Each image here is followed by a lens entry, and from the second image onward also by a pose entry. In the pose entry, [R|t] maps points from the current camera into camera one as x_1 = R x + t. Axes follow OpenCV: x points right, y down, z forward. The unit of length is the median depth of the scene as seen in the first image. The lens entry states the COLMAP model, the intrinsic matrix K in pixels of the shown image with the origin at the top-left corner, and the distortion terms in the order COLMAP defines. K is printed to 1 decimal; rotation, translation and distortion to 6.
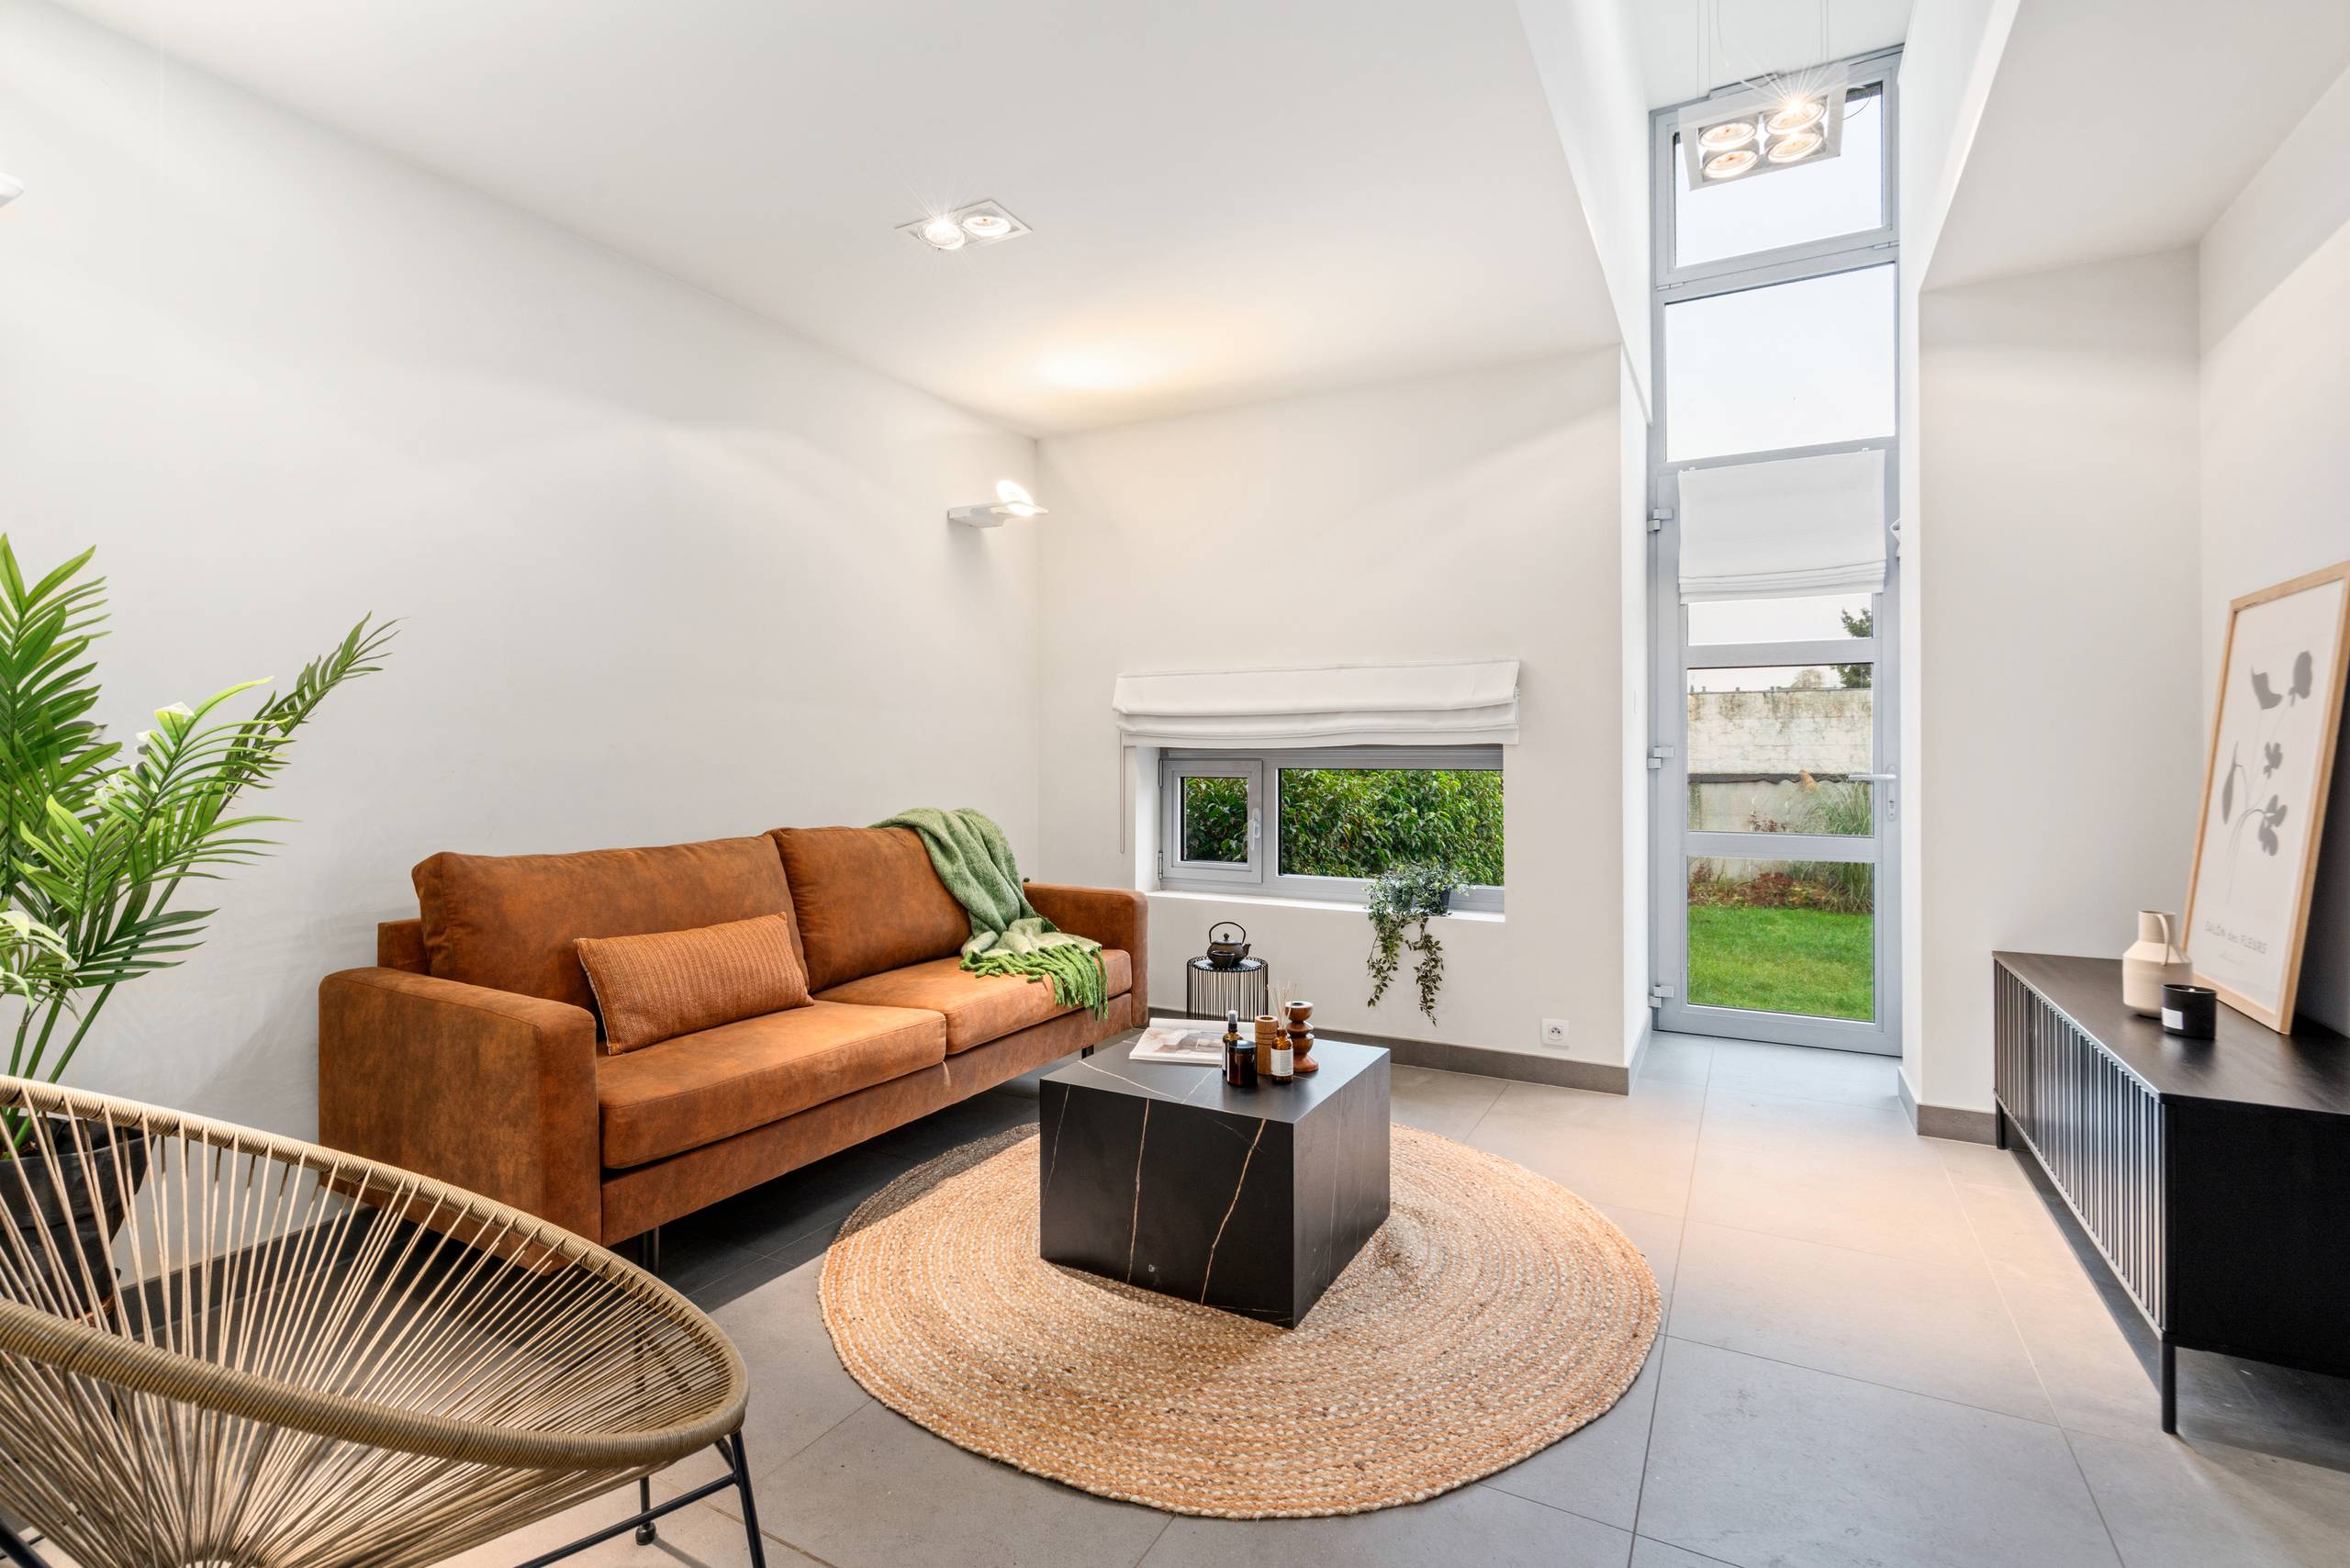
lens RADIAL K [[1082.2, 0, 1165.4], [0, 1082.2, 749.8], [0, 0, 1]] dist [-0.008499, 0.003212]
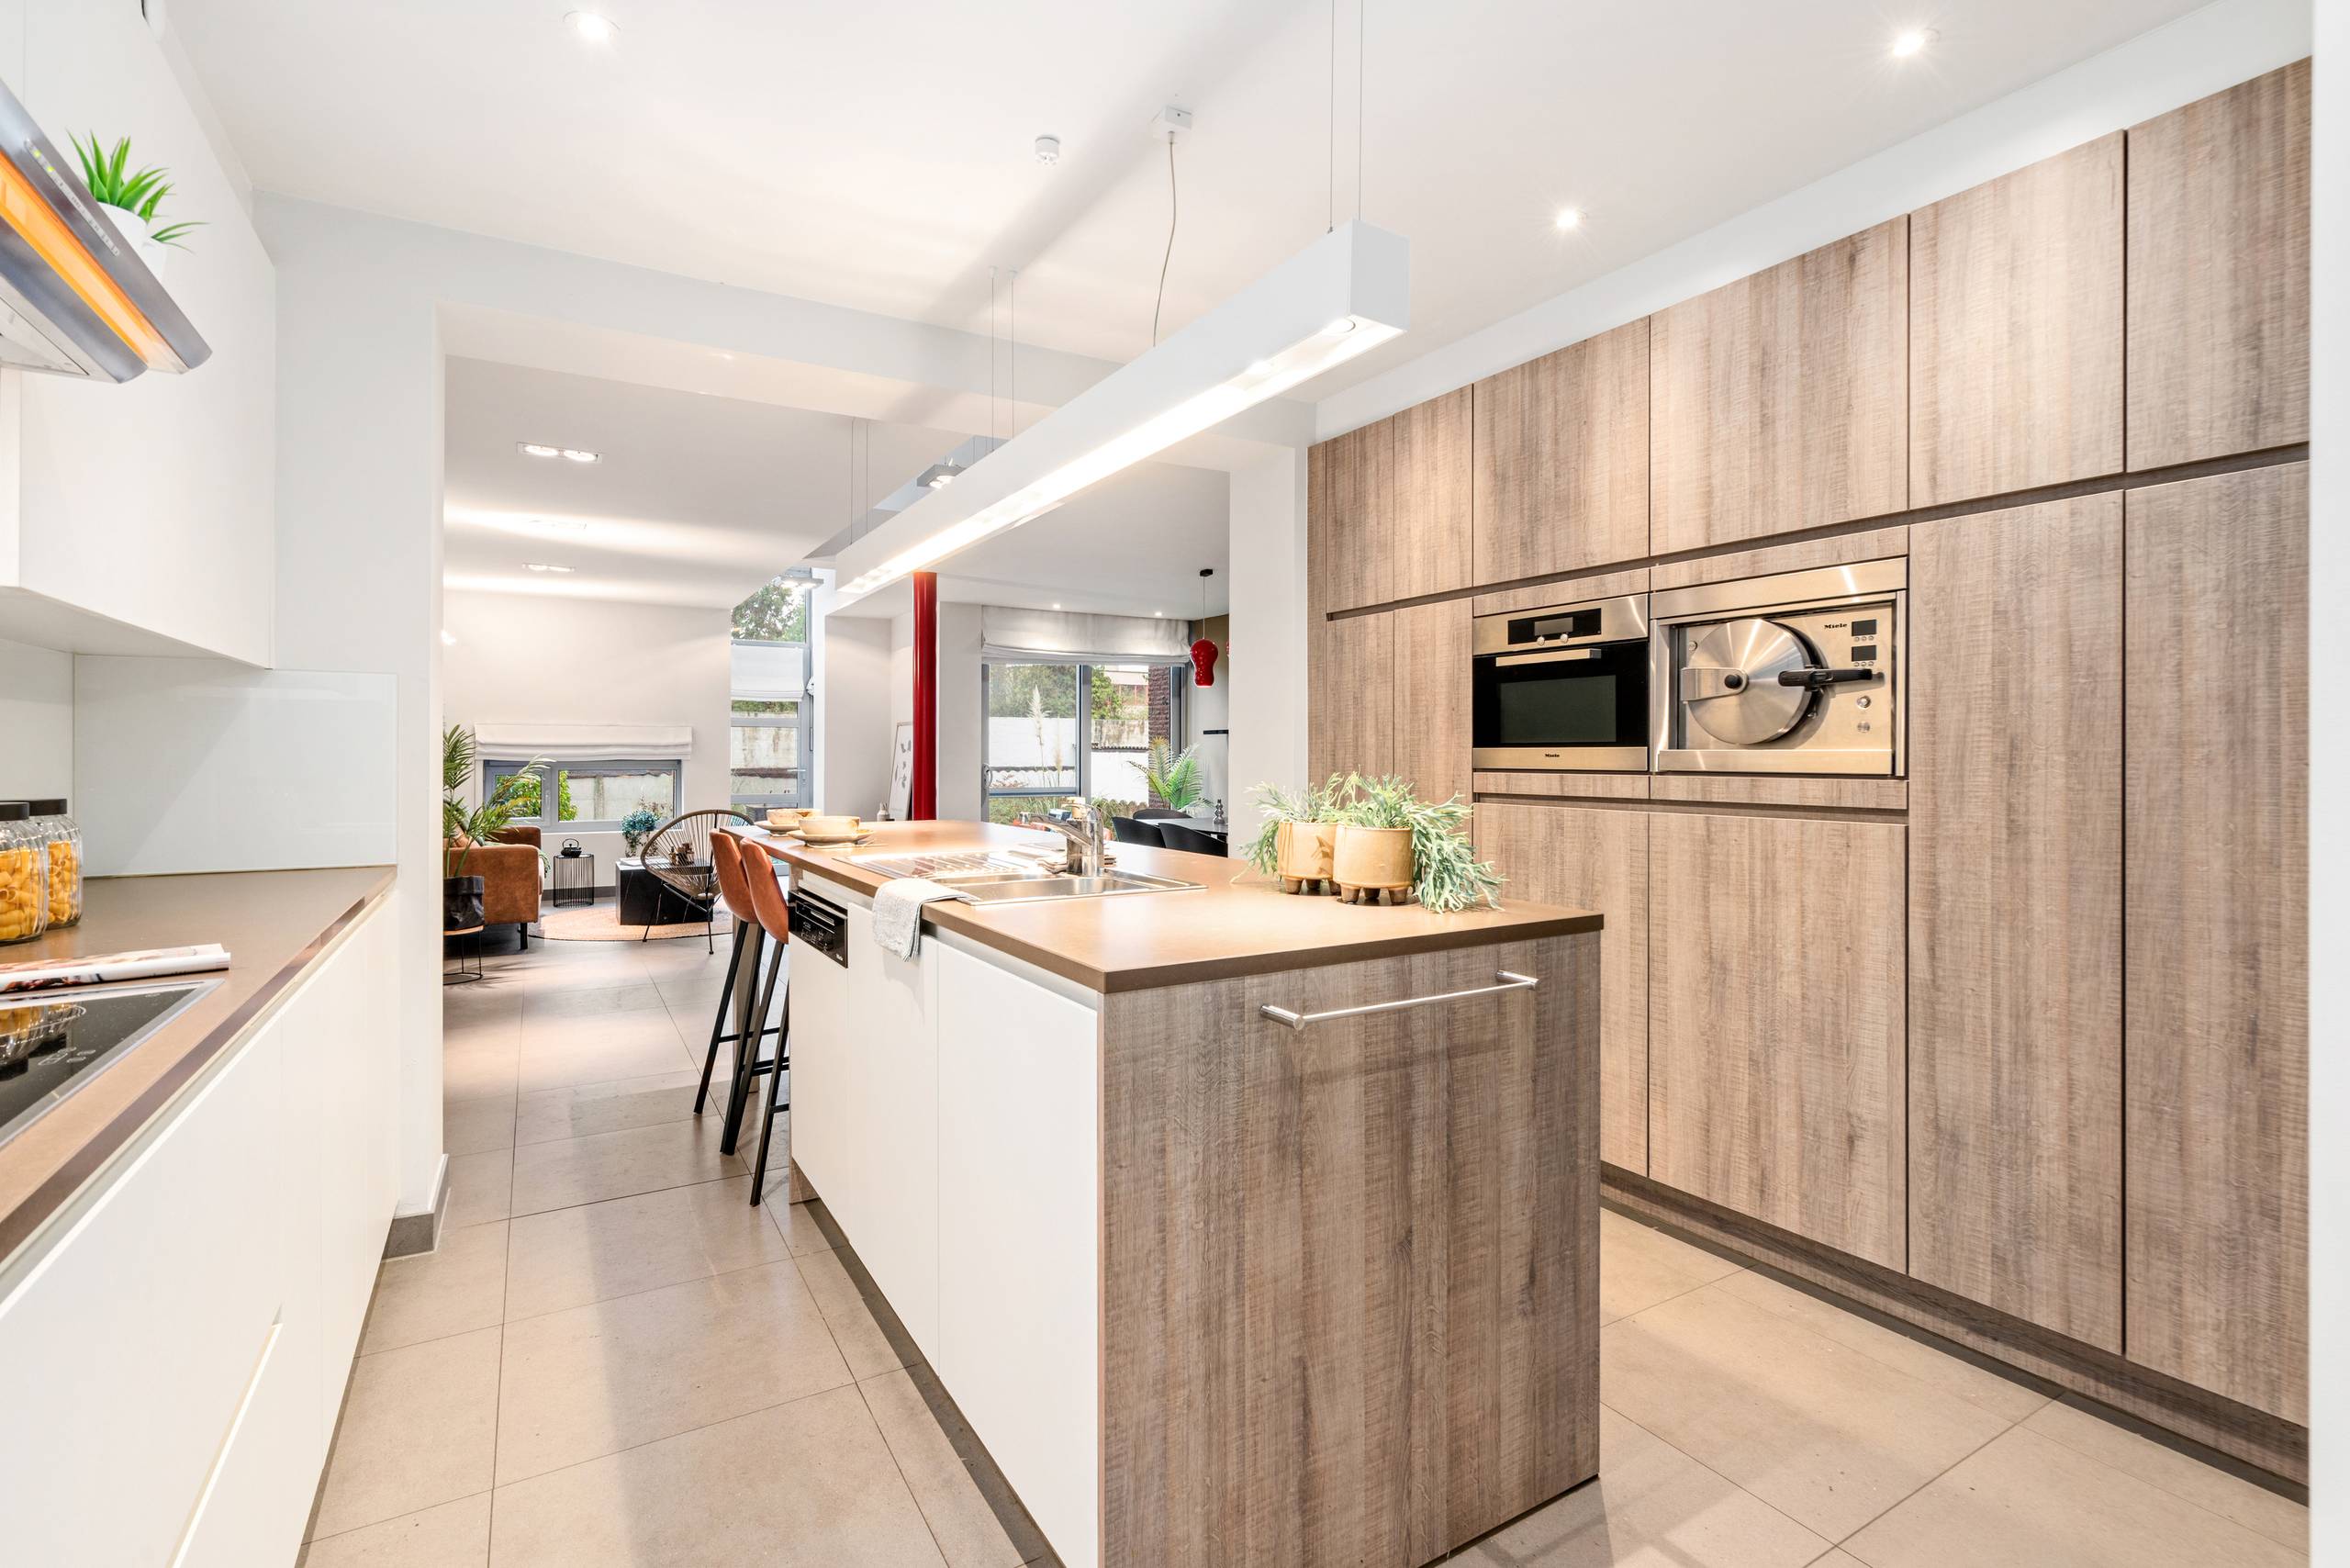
lens RADIAL K [[1082.2, 0, 1184.3], [0, 1082.2, 762.7], [0, 0, 1]] dist [-0.008499, 0.003212]
pose [[0.501009, -0.006329, 0.865419, -1.255899], [-0.007524, 0.999904, 0.011668, -0.036006], [-0.865409, -0.012357, 0.500913, -1.243774]]
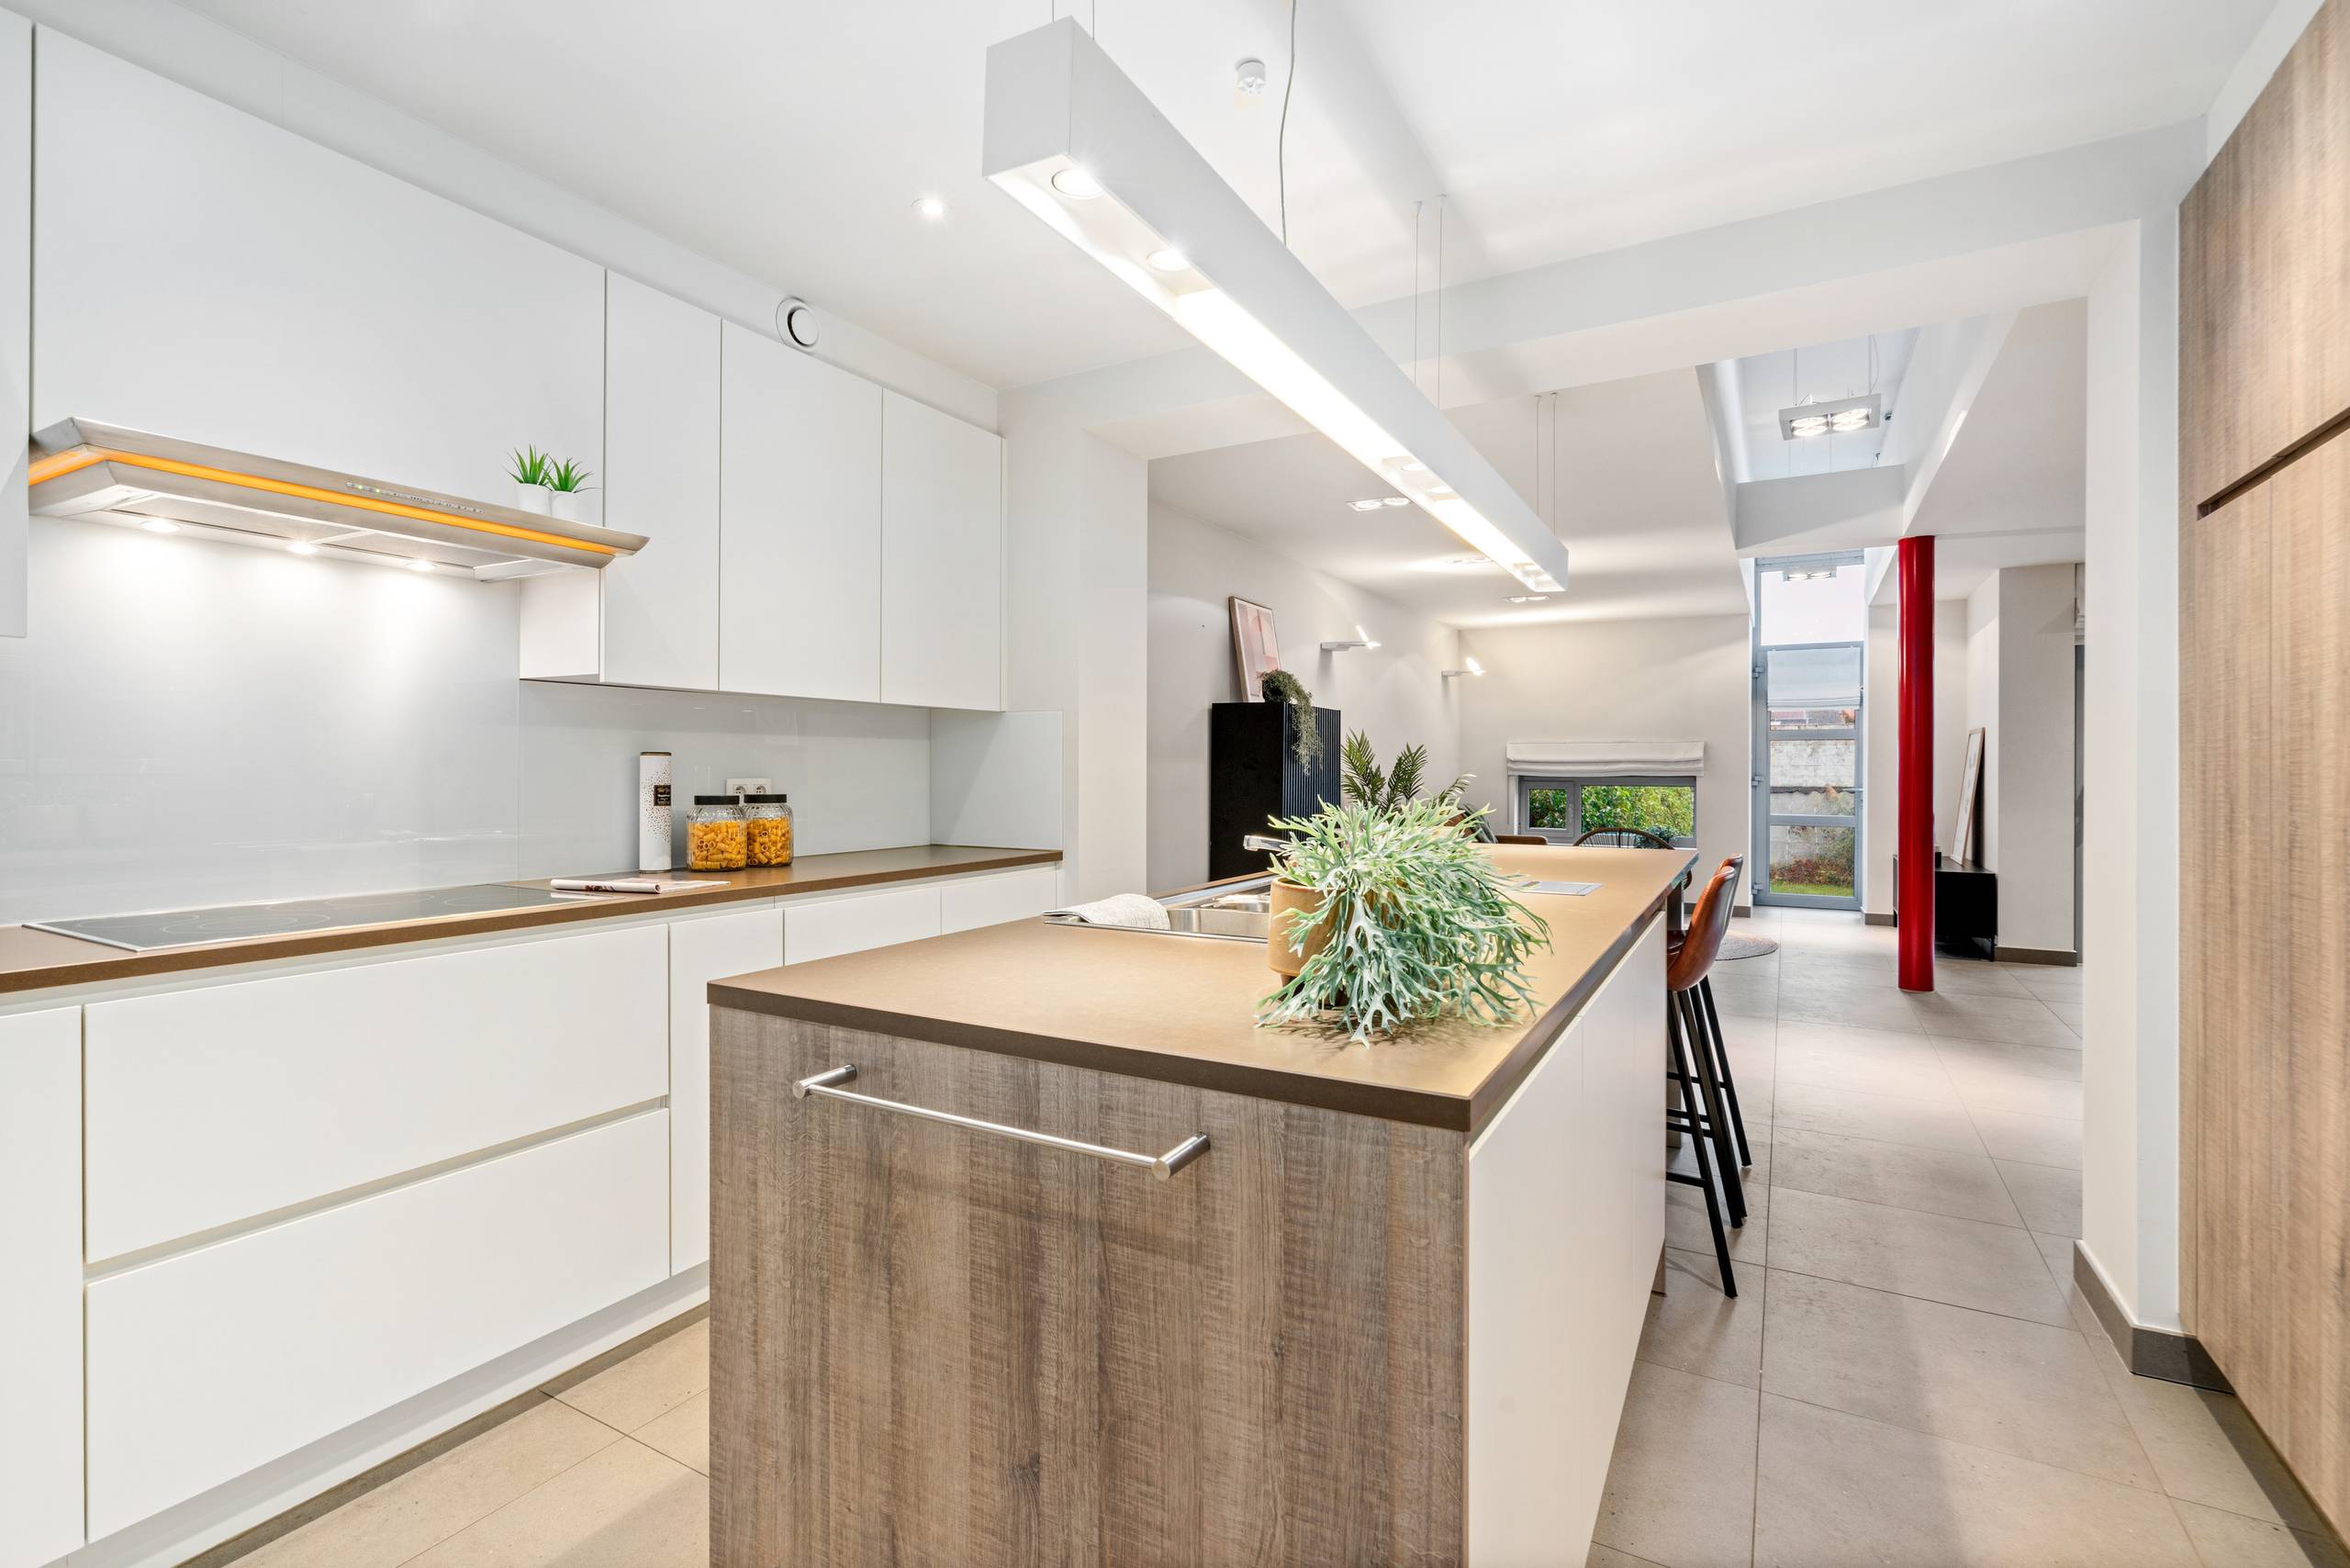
lens RADIAL K [[1082.2, 0, 1161.5], [0, 1082.2, 771.0], [0, 0, 1]] dist [-0.008499, 0.003212]
pose [[0.999745, 0.001700, -0.022503, -0.806836], [-0.001472, 0.999948, 0.010111, -0.037669], [0.022519, -0.010076, 0.999696, -1.399663]]
